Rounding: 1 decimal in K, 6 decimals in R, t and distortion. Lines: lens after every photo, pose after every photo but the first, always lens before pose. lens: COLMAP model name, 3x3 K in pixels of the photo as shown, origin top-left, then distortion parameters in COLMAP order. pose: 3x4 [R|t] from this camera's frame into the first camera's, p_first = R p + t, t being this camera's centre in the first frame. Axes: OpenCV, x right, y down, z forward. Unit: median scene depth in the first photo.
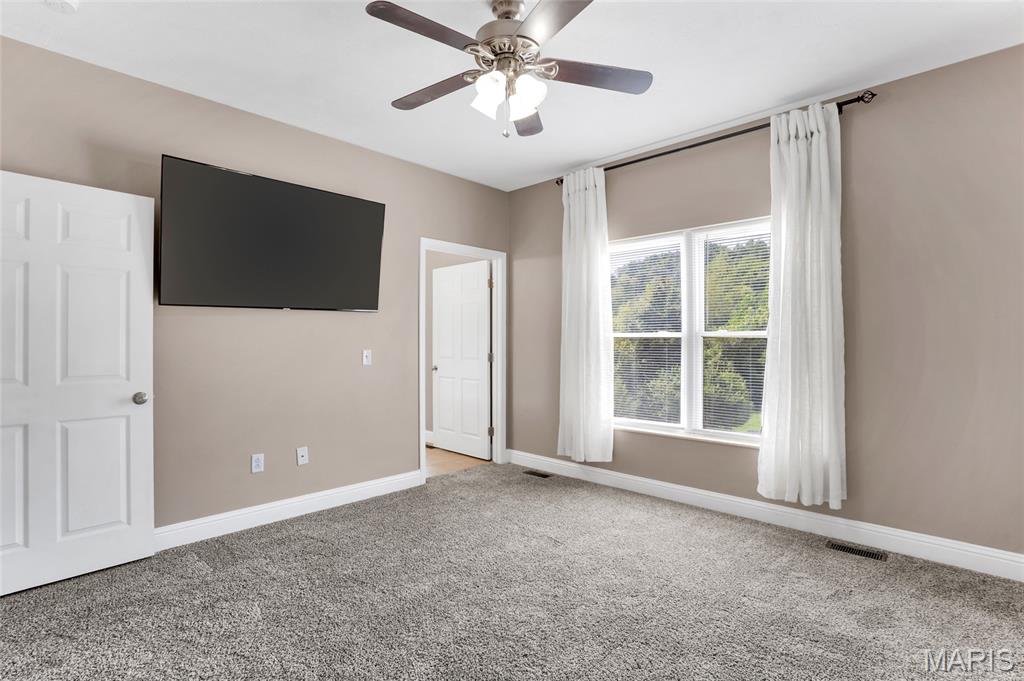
lens RADIAL K [[483.4, 0, 512.0], [0, 483.4, 340.5], [0, 0, 1]] dist [-0.000308, -0.000062]
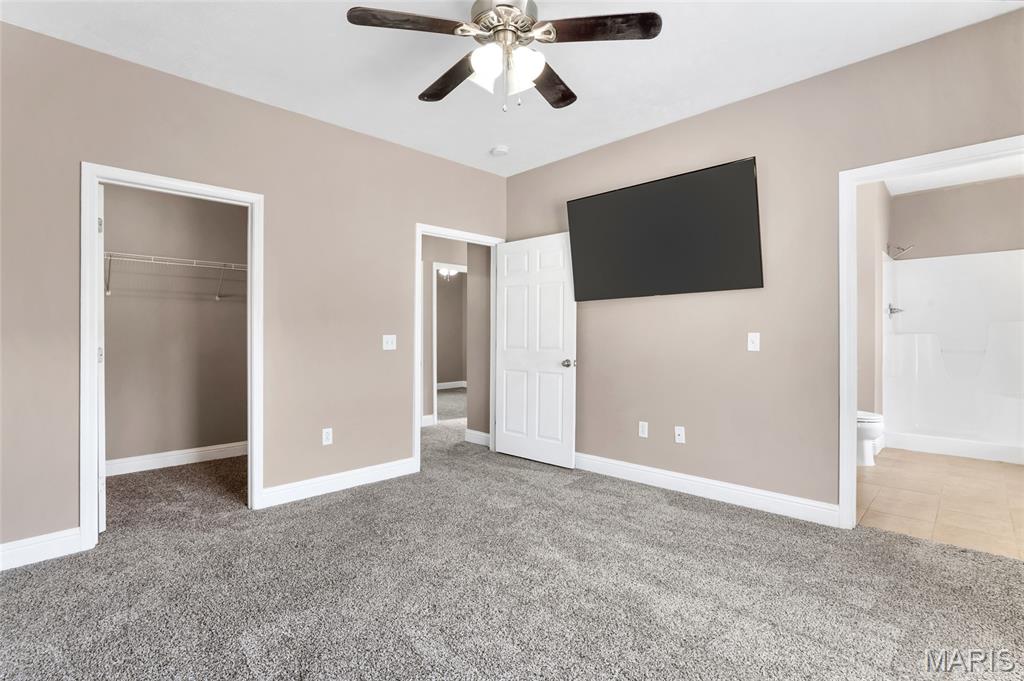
lens RADIAL K [[491.4, 0, 526.2], [0, 491.4, 336.6], [0, 0, 1]] dist [-0.012249, 0.000189]
pose [[0.021434, 0.003243, -0.999765, 0.756256], [0.007717, 0.999964, 0.003409, 0.026667], [0.999740, -0.007788, 0.021408, 0.804019]]
